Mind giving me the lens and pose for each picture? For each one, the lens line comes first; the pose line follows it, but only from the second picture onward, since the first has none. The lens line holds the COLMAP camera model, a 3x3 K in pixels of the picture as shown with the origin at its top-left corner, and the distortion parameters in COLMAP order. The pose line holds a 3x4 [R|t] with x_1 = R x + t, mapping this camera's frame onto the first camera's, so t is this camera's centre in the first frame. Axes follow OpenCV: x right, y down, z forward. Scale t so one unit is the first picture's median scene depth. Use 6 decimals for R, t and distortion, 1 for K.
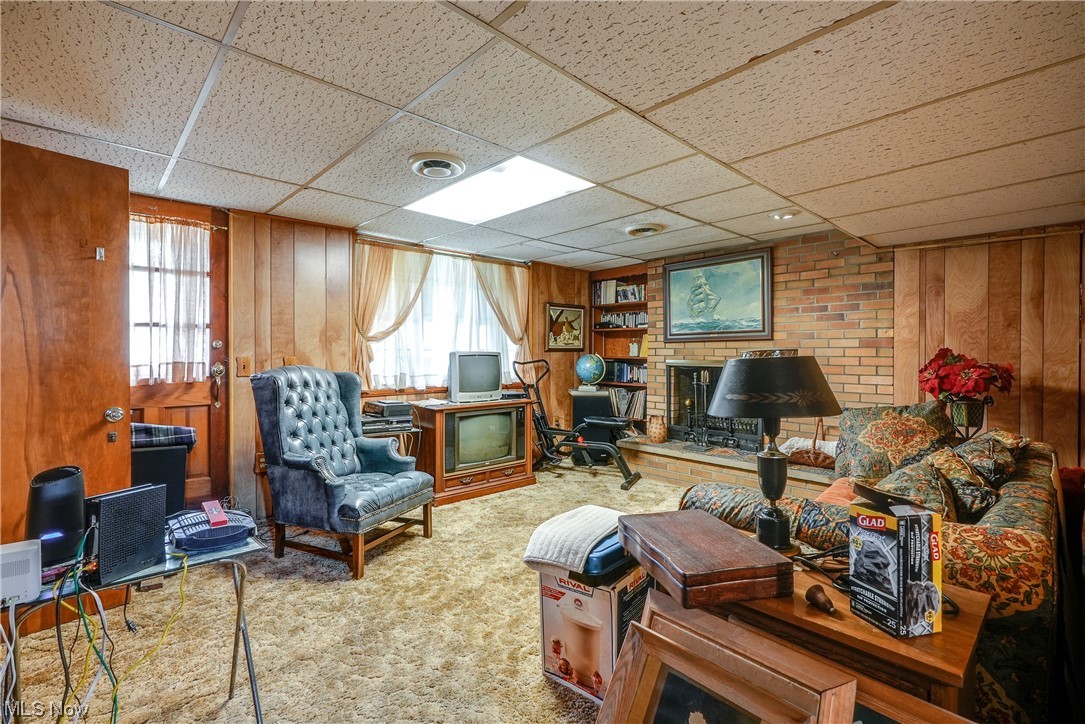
lens RADIAL K [[502.8, 0, 536.2], [0, 502.8, 359.4], [0, 0, 1]] dist [-0.016039, 0.006099]
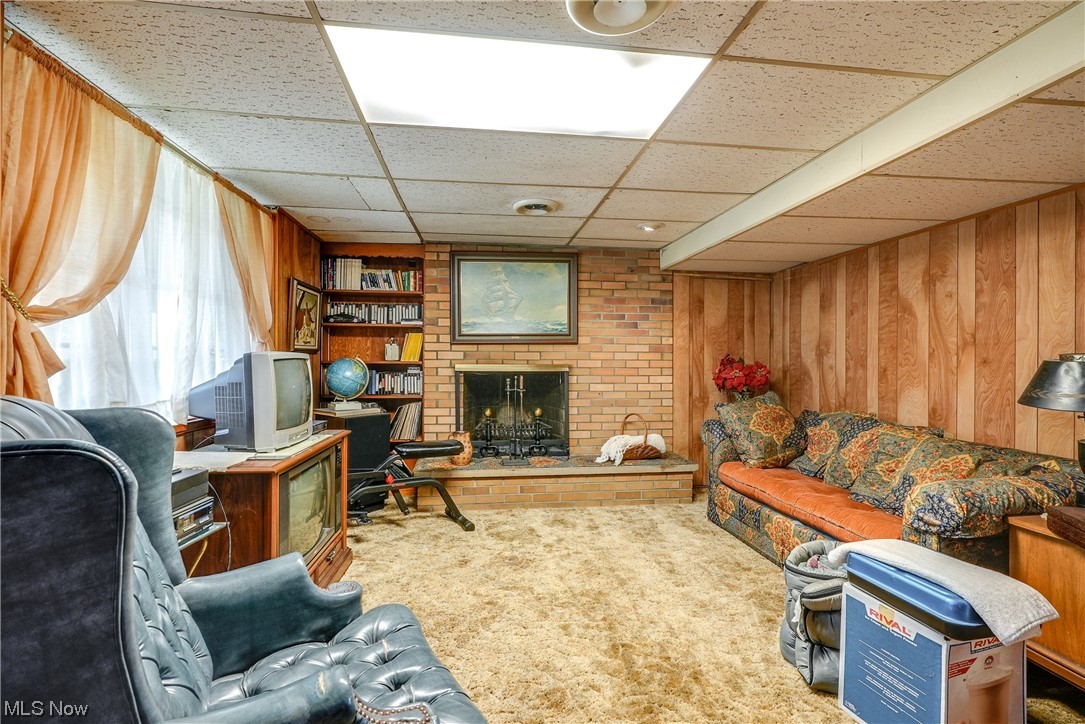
lens RADIAL K [[502.8, 0, 541.6], [0, 502.8, 359.8], [0, 0, 1]] dist [-0.016039, 0.006099]
pose [[0.565677, -0.000980, 0.824626, -0.421293], [0.008139, 0.999957, -0.004395, -0.002742], [-0.824587, 0.009198, 0.565661, 0.481190]]
